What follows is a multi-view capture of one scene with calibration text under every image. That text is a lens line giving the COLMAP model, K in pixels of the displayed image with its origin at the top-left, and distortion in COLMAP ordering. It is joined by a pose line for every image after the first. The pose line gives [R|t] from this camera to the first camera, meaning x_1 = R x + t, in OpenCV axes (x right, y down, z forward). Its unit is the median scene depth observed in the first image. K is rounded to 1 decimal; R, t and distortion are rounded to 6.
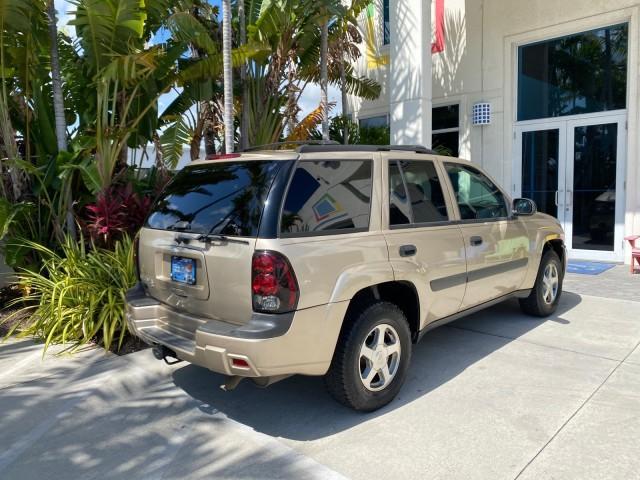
lens RADIAL K [[492.5, 0, 315.7], [0, 492.5, 230.9], [0, 0, 1]] dist [0.007593, -0.010785]
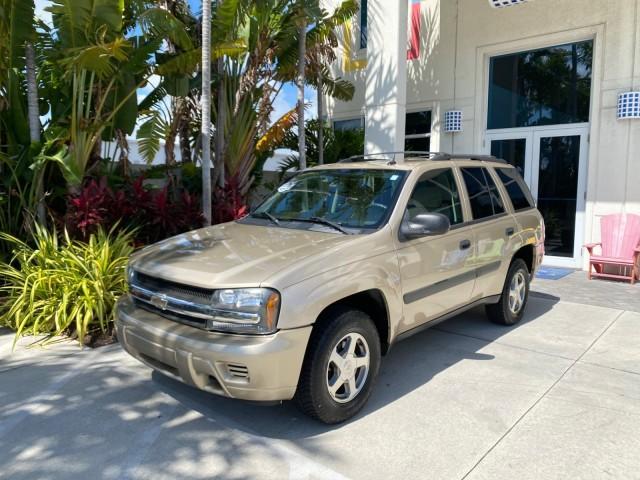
lens RADIAL K [[492.5, 0, 313.1], [0, 492.5, 233.9], [0, 0, 1]] dist [0.007593, -0.010785]
pose [[0.997987, 0.028936, 0.056437, -0.009984], [-0.029299, 0.999555, 0.005608, 0.001262], [-0.056249, -0.007250, 0.998390, -0.019674]]
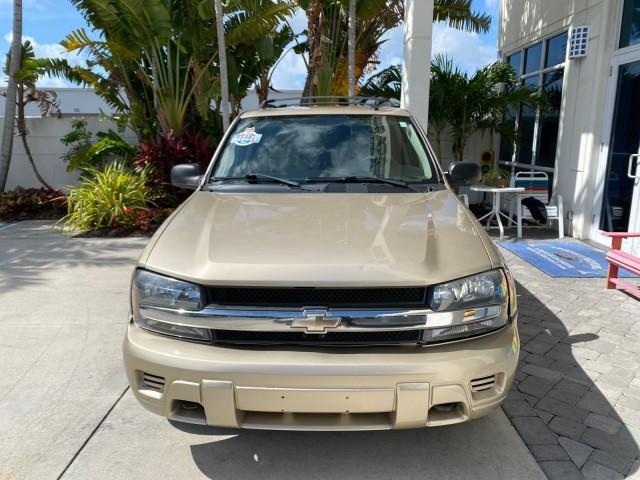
lens RADIAL K [[492.5, 0, 321.8], [0, 492.5, 238.7], [0, 0, 1]] dist [0.007593, -0.010785]
pose [[0.702560, 0.173772, -0.690082, 0.971419], [-0.081872, 0.983026, 0.164186, -0.063596], [0.706899, -0.058853, 0.704862, 0.317997]]
